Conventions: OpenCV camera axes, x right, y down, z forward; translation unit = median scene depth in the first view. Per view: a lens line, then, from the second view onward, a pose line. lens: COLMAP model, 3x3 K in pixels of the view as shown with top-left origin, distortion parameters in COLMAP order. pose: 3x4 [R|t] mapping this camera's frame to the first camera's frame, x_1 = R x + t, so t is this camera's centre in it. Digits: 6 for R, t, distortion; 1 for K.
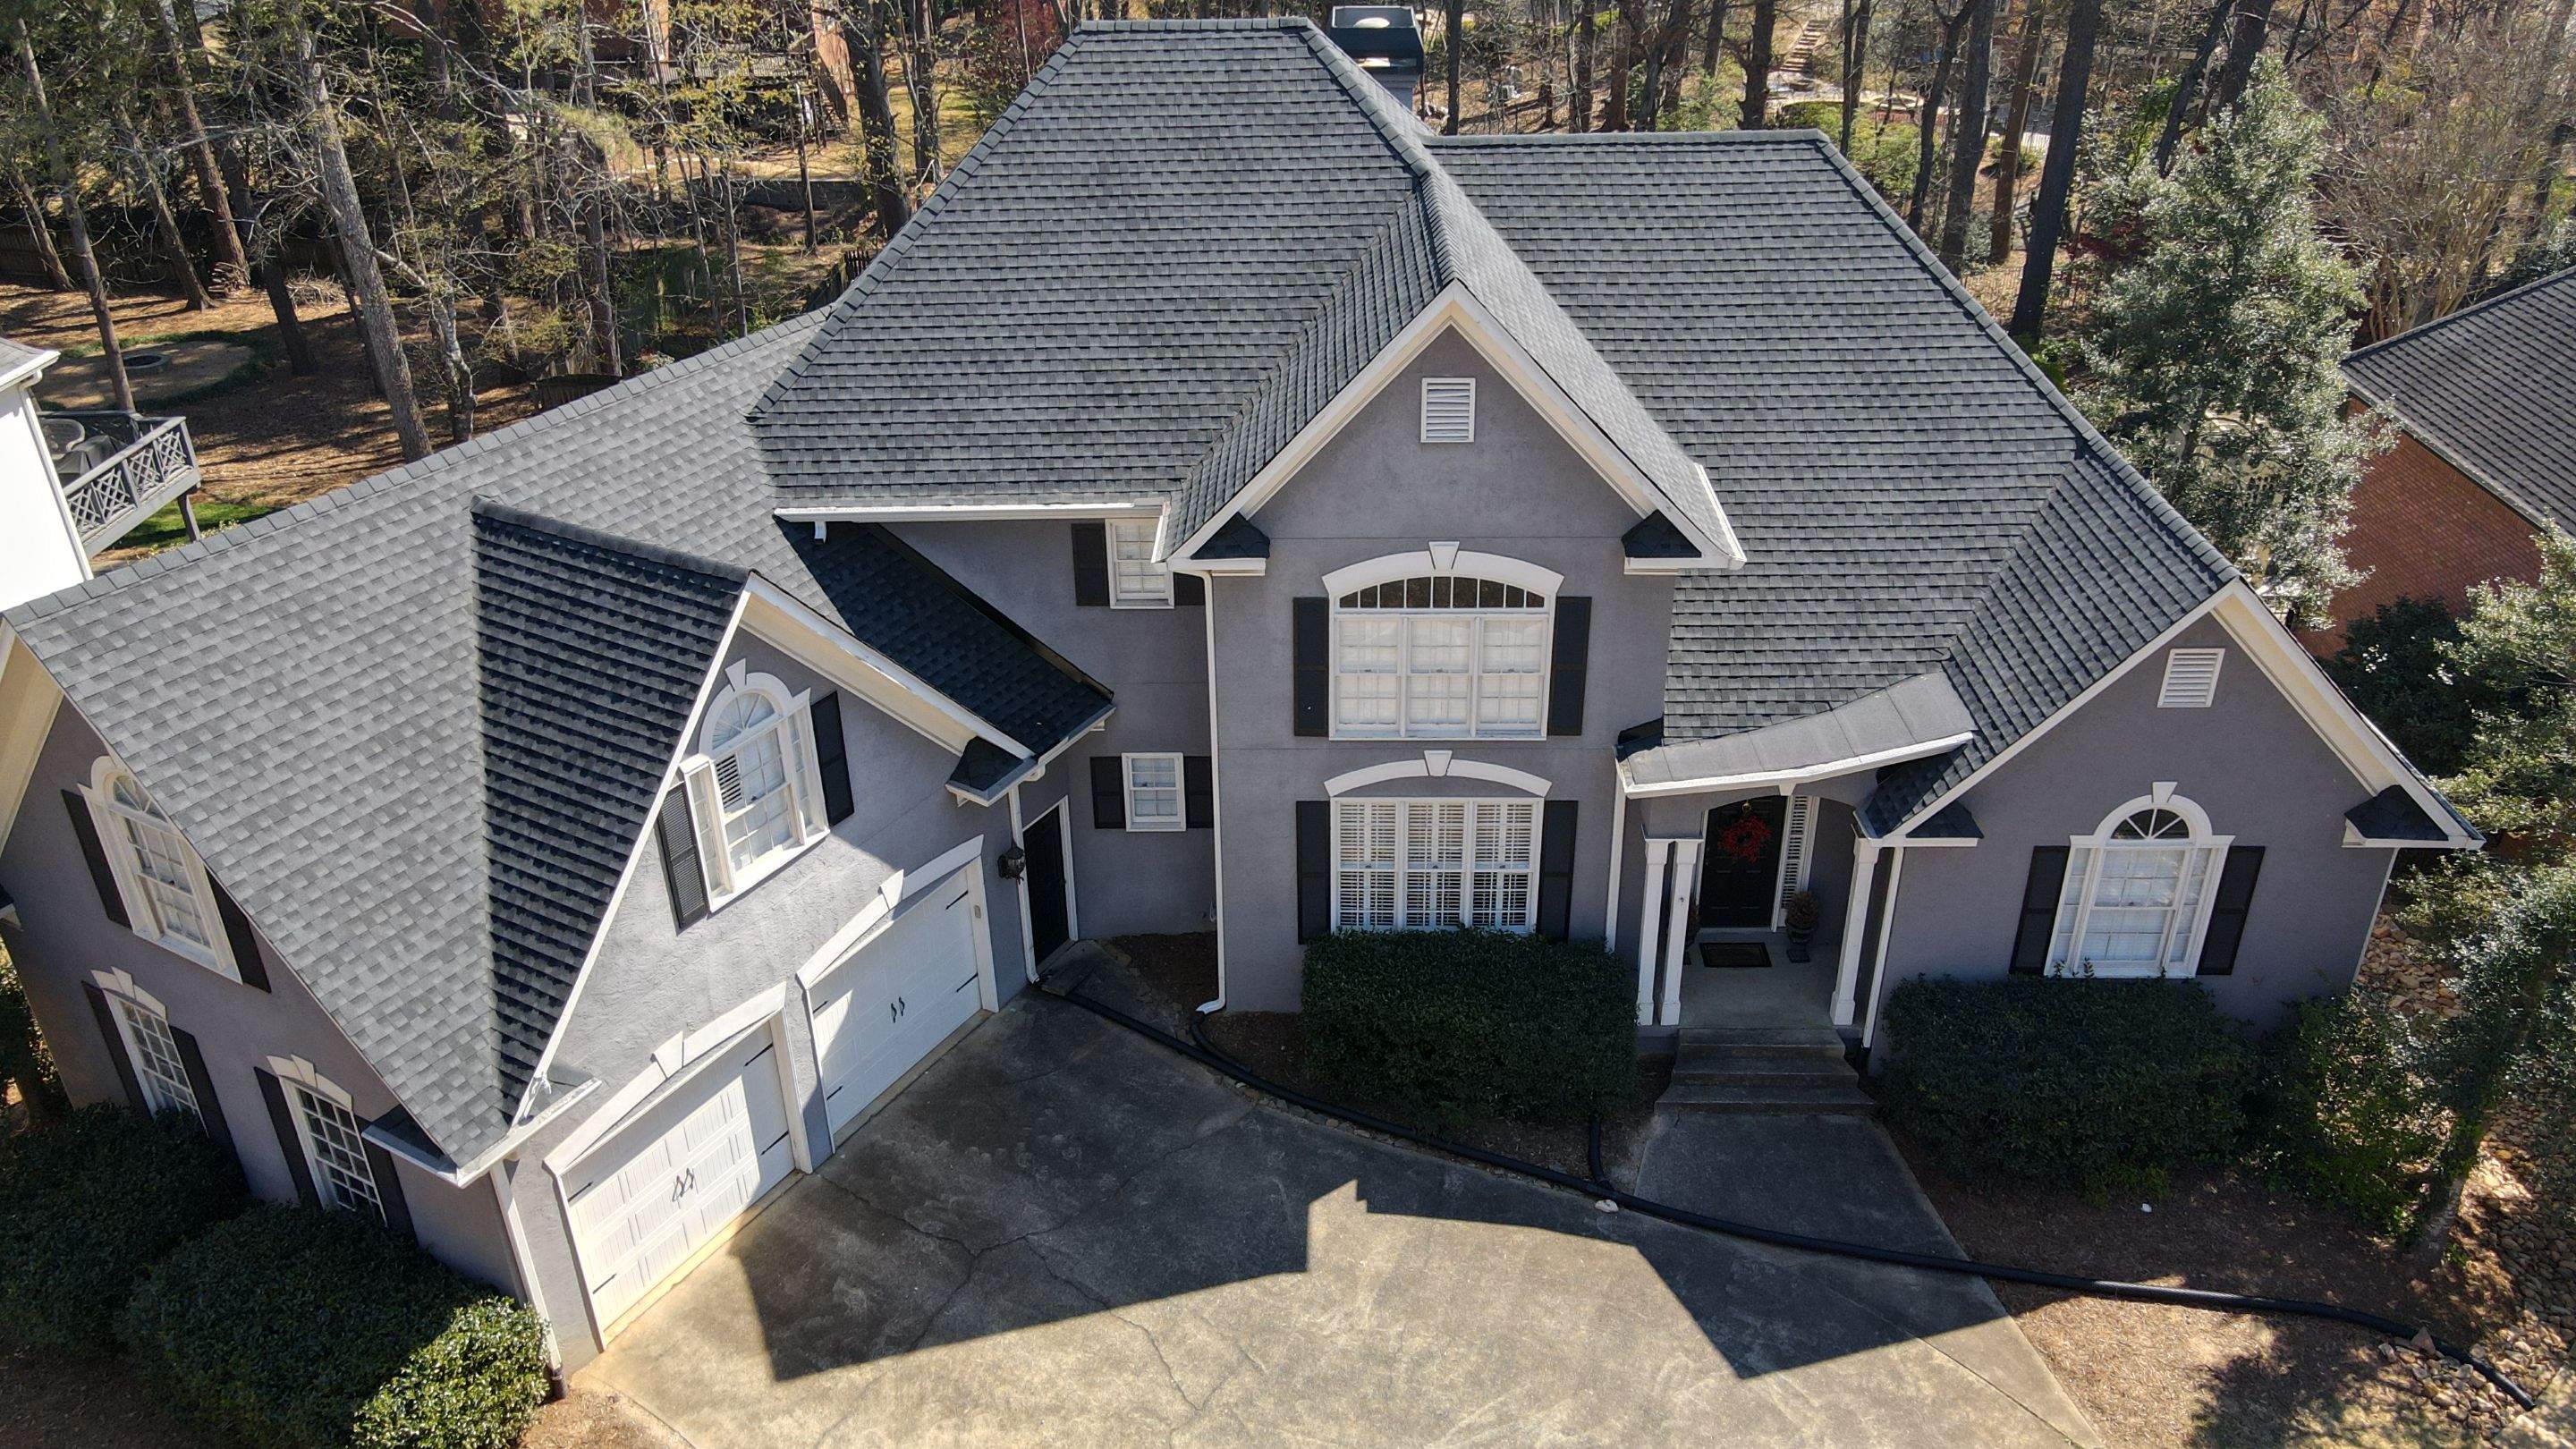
lens RADIAL K [[1914.7, 0, 1287.0], [0, 1914.7, 703.0], [0, 0, 1]] dist [0.000931, 0.074773]
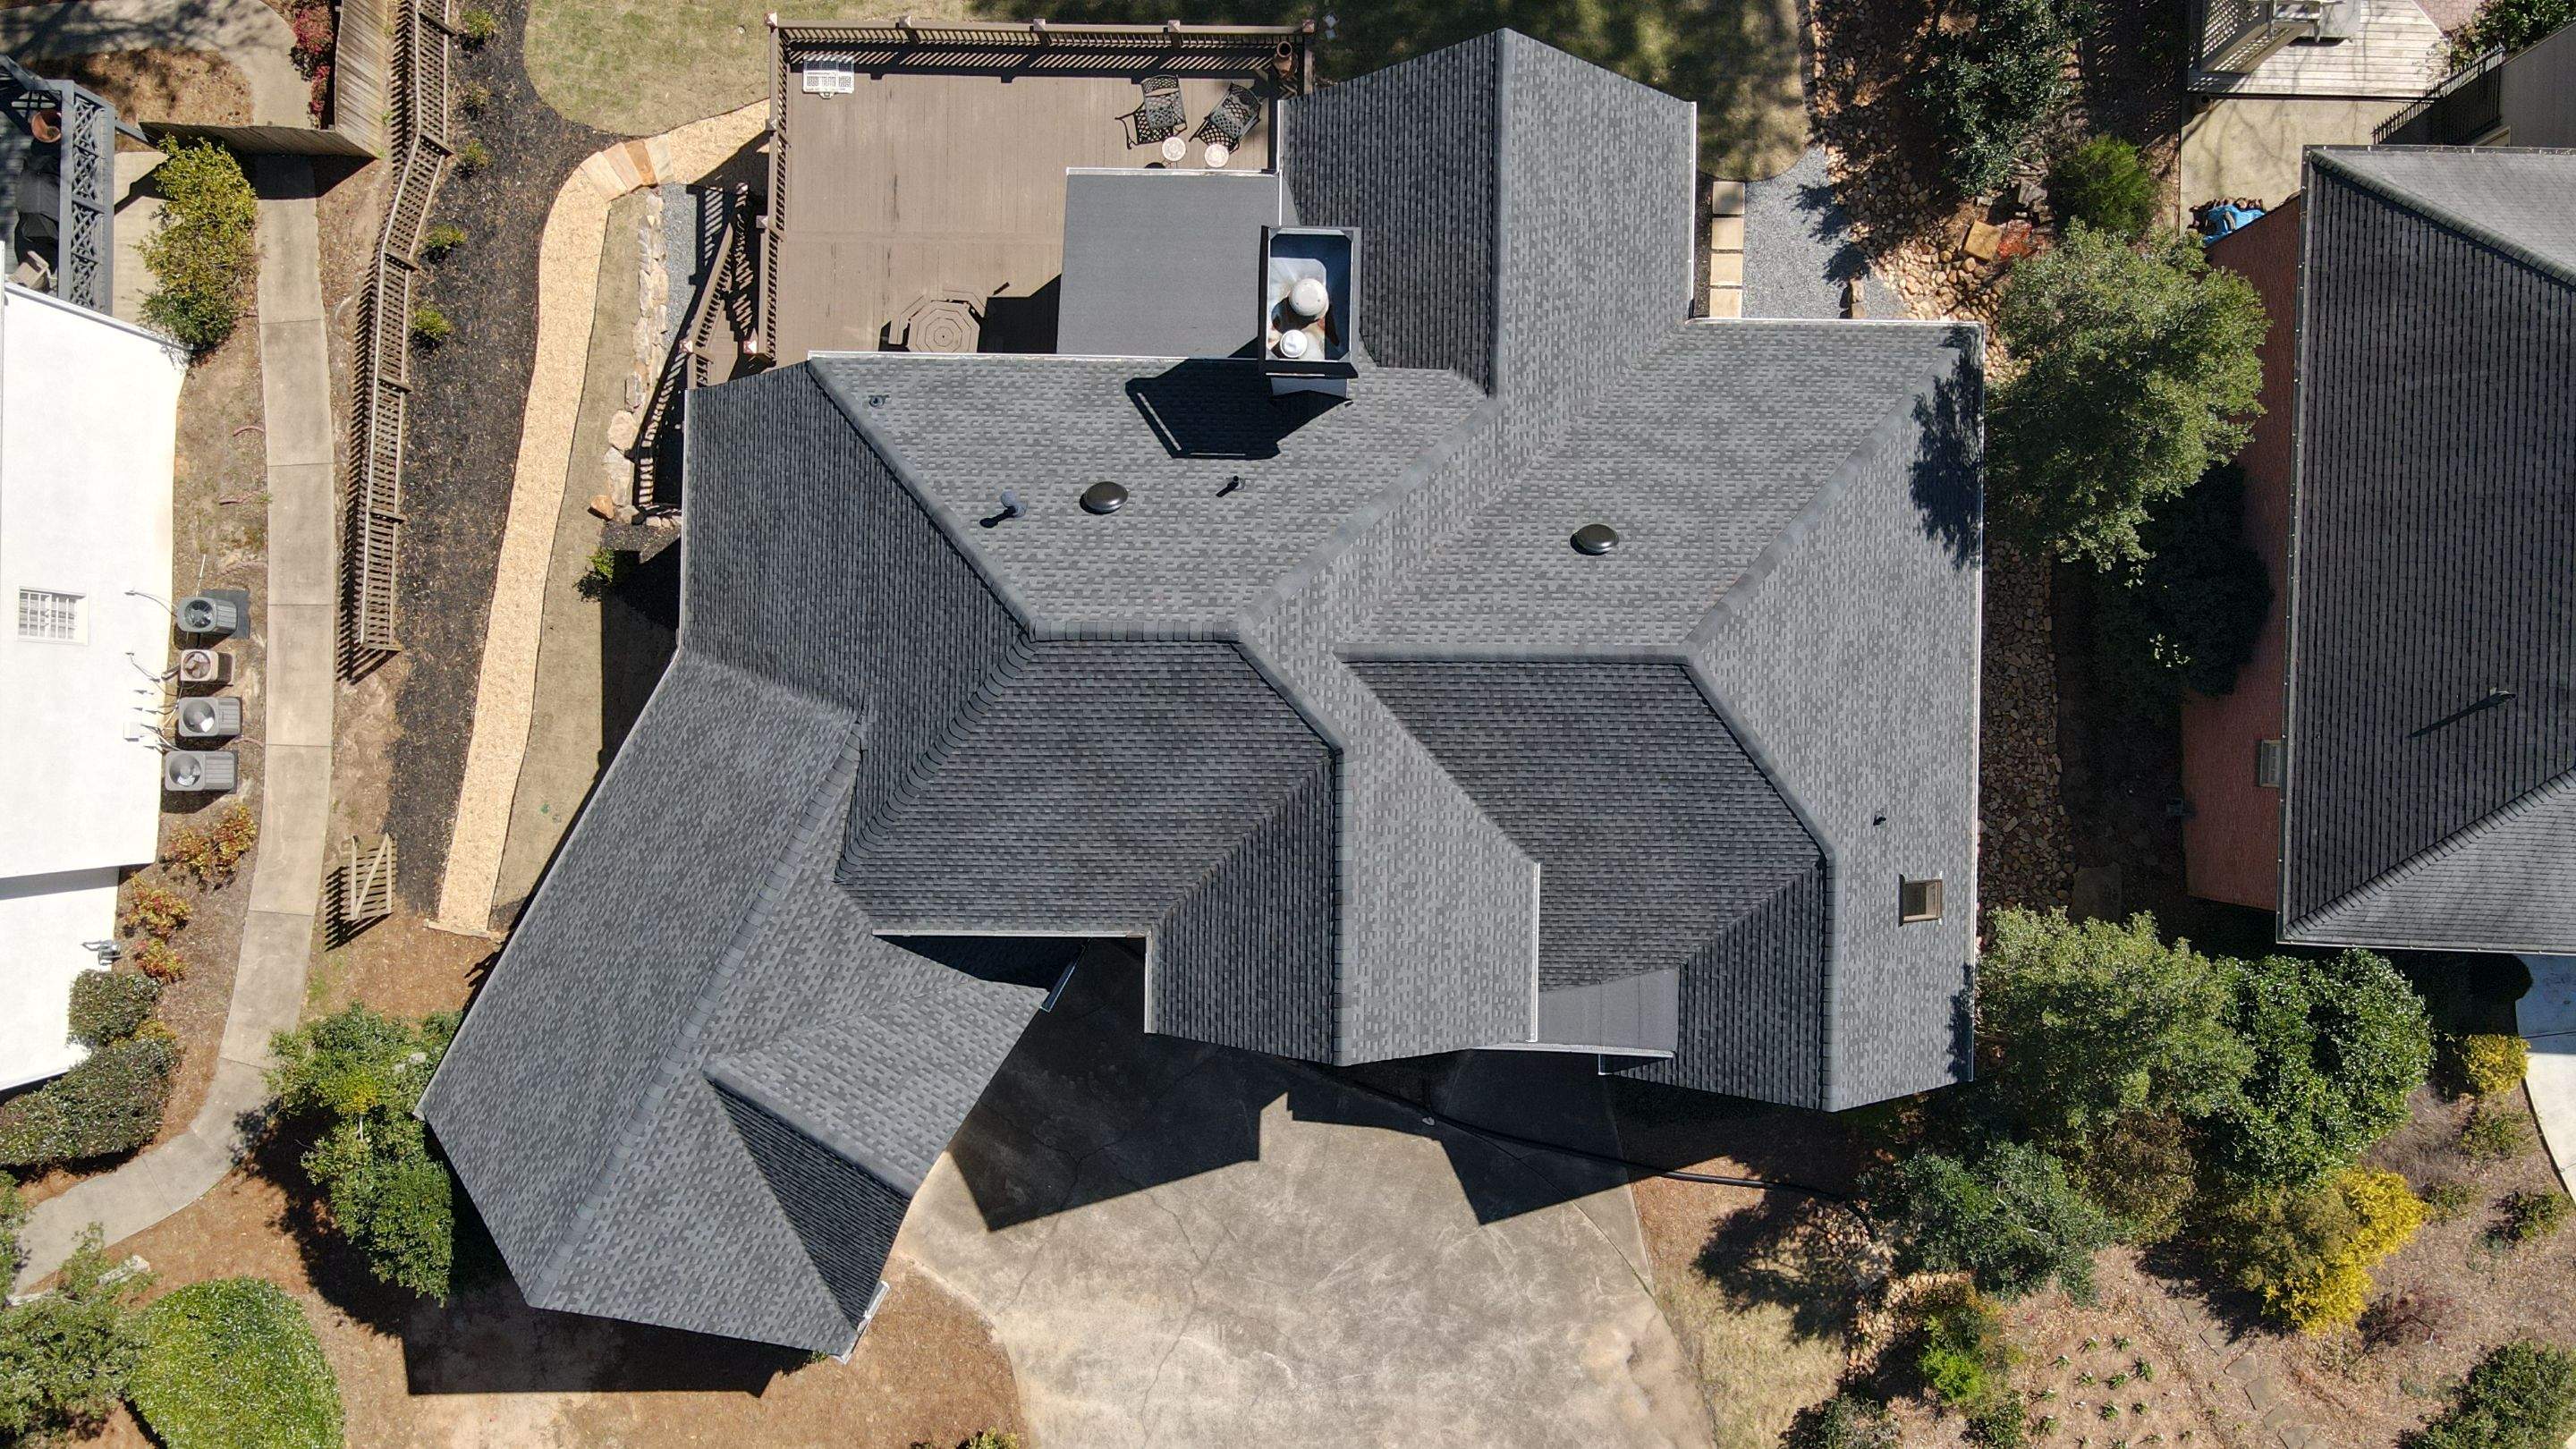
lens RADIAL K [[1914.7, 0, 1287.0], [0, 1914.7, 703.0], [0, 0, 1]] dist [0.000931, 0.074773]
pose [[0.999942, -0.008458, -0.006698, 0.053182], [0.009956, 0.484279, 0.874857, -1.518374], [-0.004156, -0.874873, 0.484335, 0.495901]]
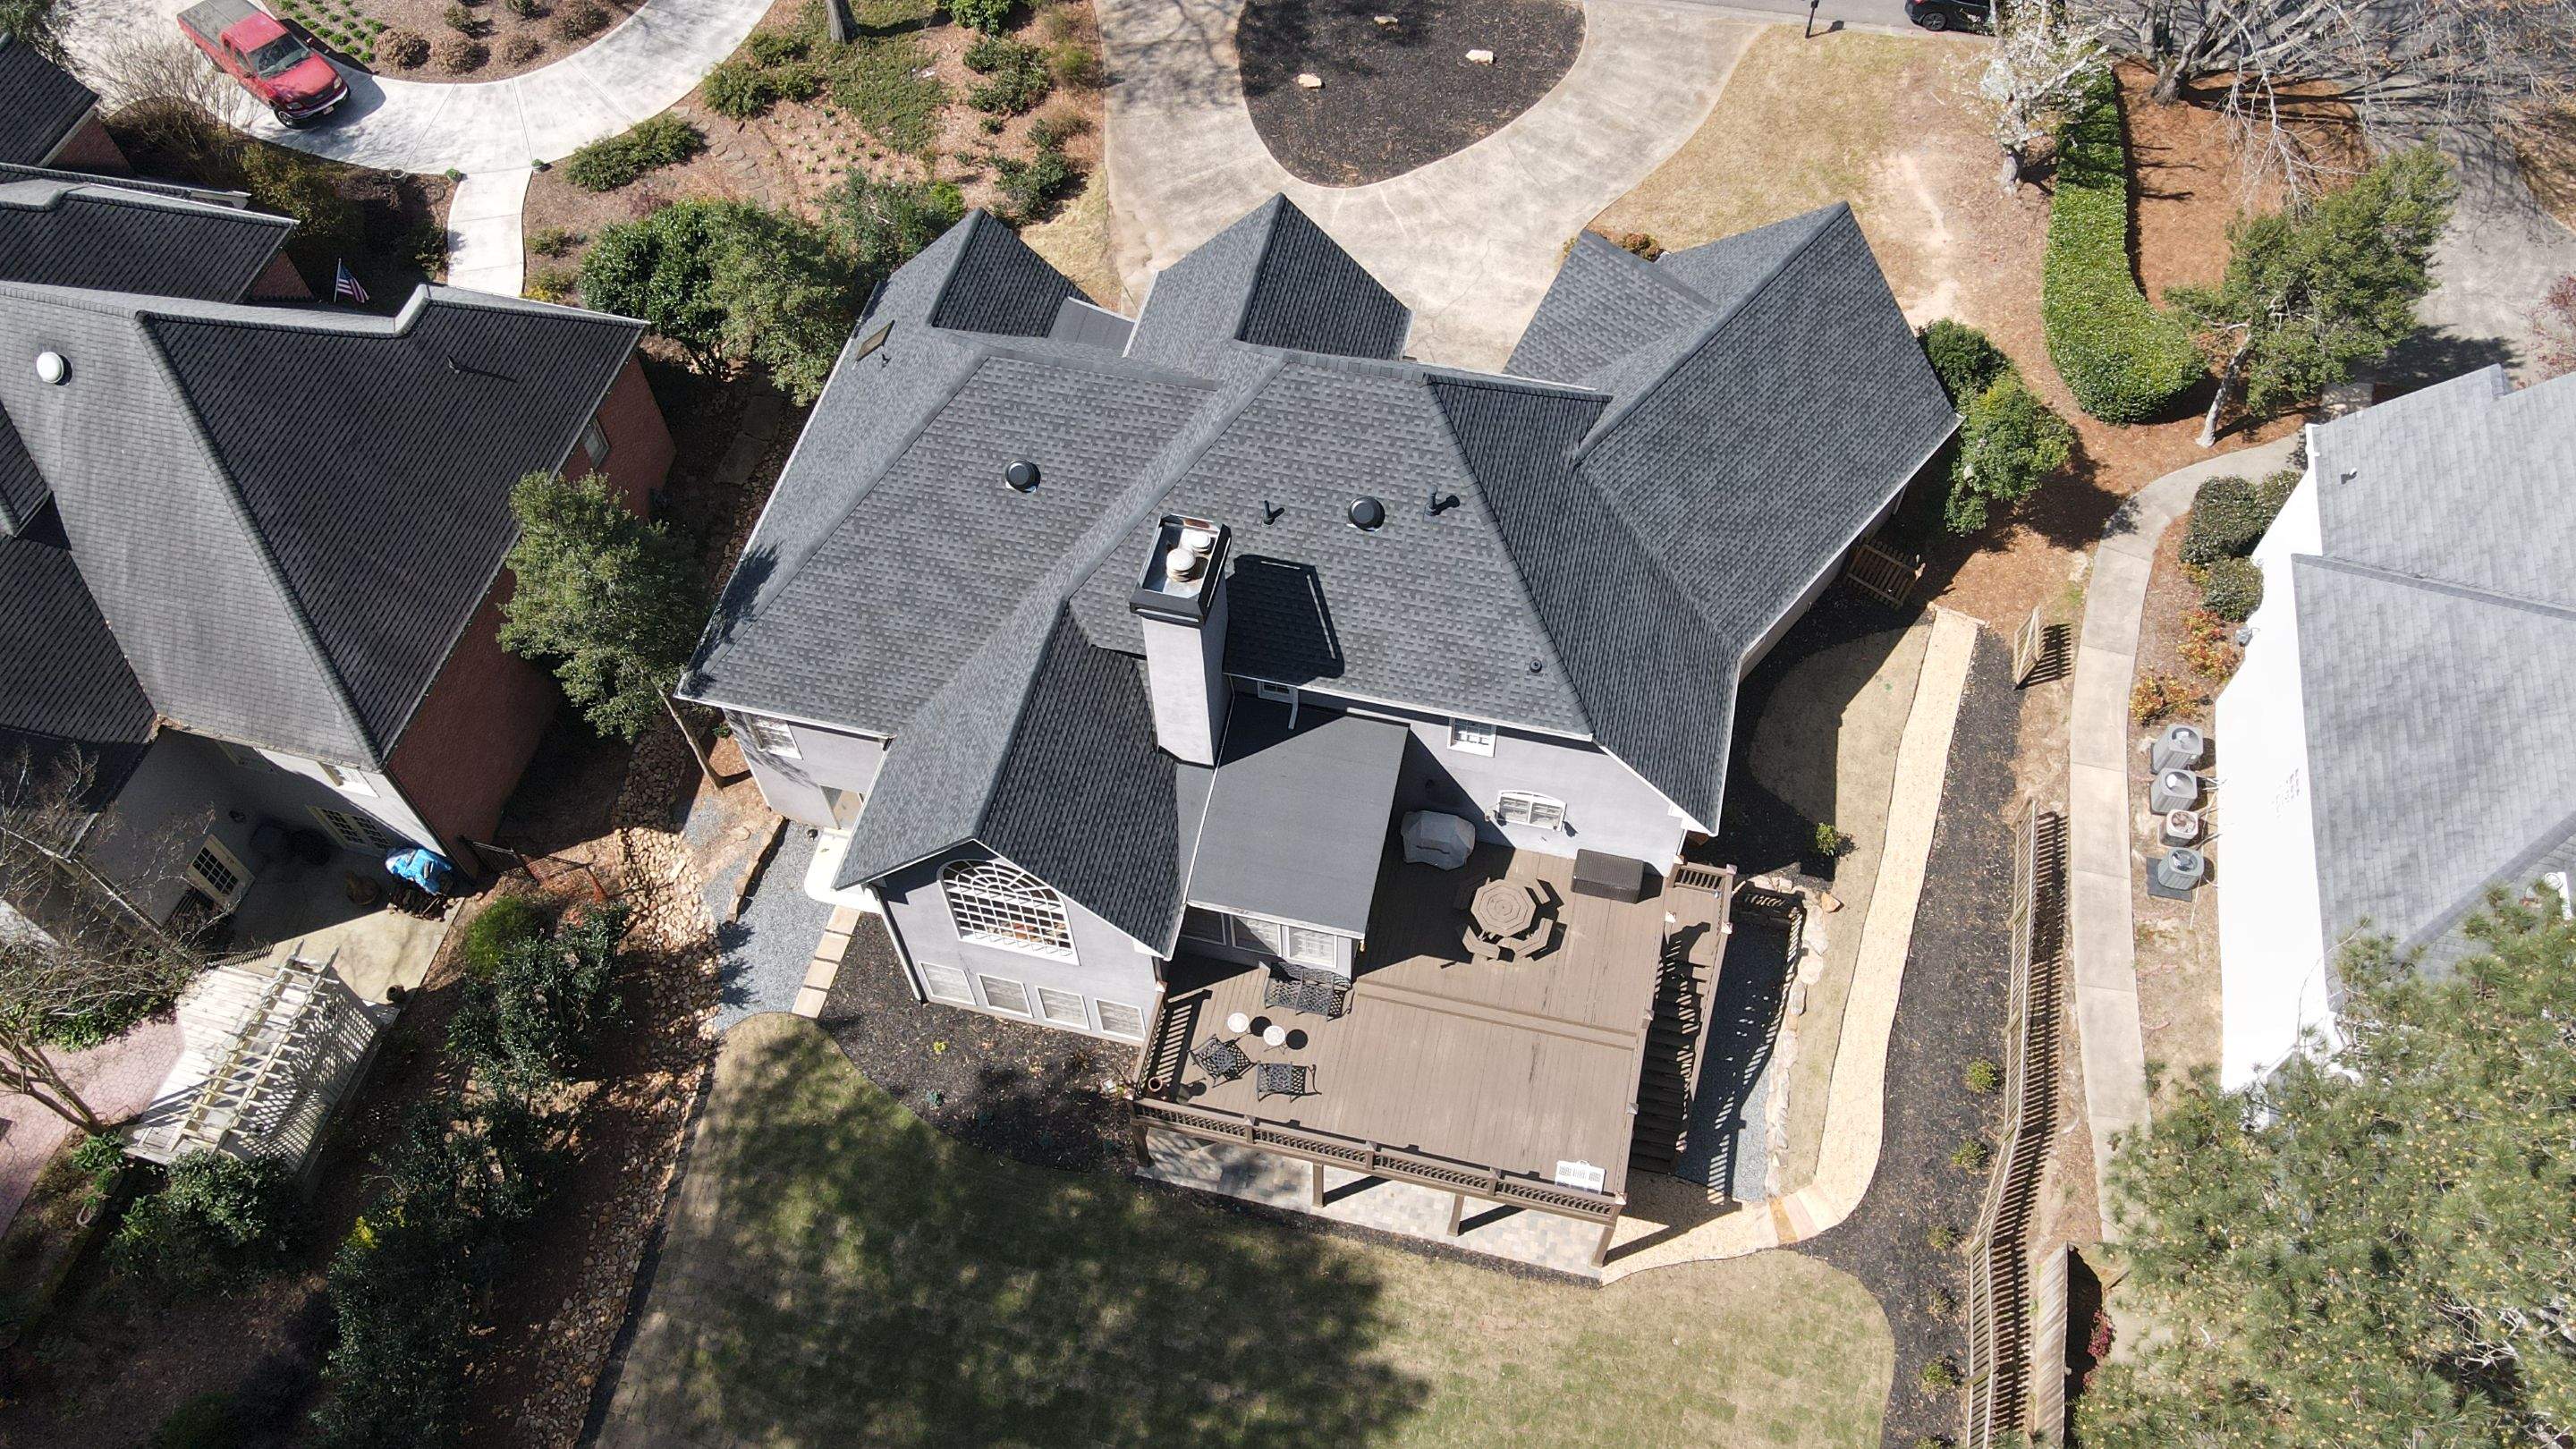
lens RADIAL K [[1914.7, 0, 1287.0], [0, 1914.7, 703.0], [0, 0, 1]] dist [0.000931, 0.074773]
pose [[-0.979341, -0.152652, 0.132619, -0.283456], [0.118847, 0.096097, 0.988251, -2.197694], [-0.163603, 0.983597, -0.075970, 1.622783]]
